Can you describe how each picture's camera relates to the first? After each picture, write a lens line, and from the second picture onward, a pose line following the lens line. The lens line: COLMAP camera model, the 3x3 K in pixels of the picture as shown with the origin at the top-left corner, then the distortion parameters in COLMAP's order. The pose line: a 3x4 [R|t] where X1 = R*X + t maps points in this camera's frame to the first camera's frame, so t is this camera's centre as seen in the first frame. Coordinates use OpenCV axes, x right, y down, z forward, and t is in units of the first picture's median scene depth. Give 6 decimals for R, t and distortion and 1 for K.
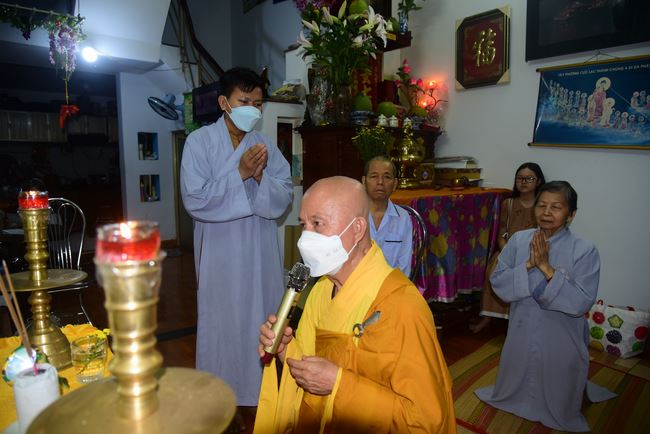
lens RADIAL K [[434.4, 0, 323.1], [0, 434.4, 220.6], [0, 0, 1]] dist [-0.049641, 0.009864]
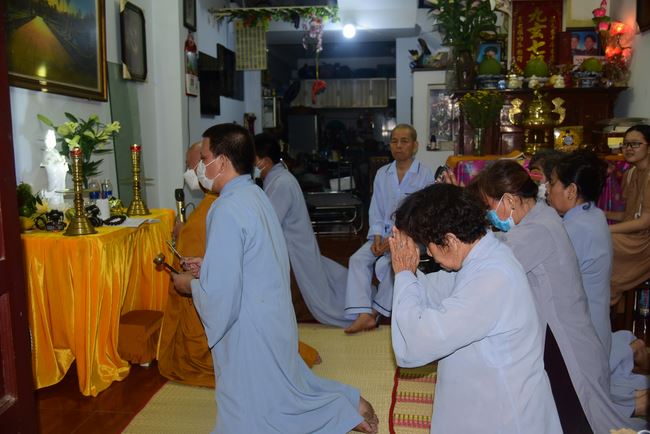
lens RADIAL K [[634.7, 0, 325.0], [0, 634.7, 217.0], [0, 0, 1]] dist [-0.010596, -0.013989]
pose [[0.686951, 0.088279, -0.721322, 0.866540], [-0.079462, 0.995767, 0.046191, 0.029614], [0.722347, 0.025586, 0.691058, -0.240598]]
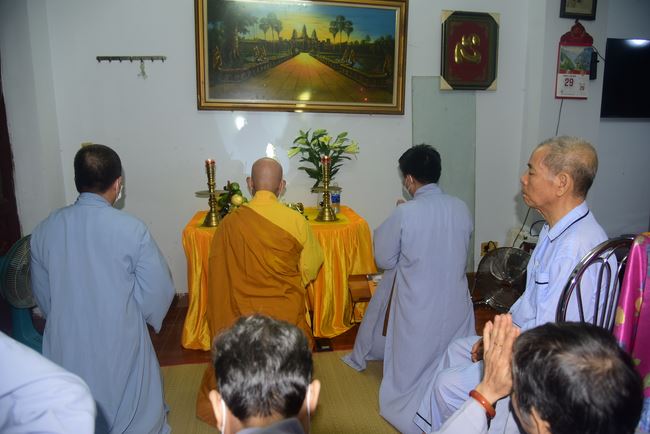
lens RADIAL K [[434.4, 0, 323.1], [0, 434.4, 220.6], [0, 0, 1]] dist [-0.049641, 0.009864]
pose [[-0.542454, 0.161537, -0.824408, 0.520697], [-0.087218, 0.965207, 0.246514, -0.108896], [0.835545, 0.205626, -0.509492, 0.750207]]
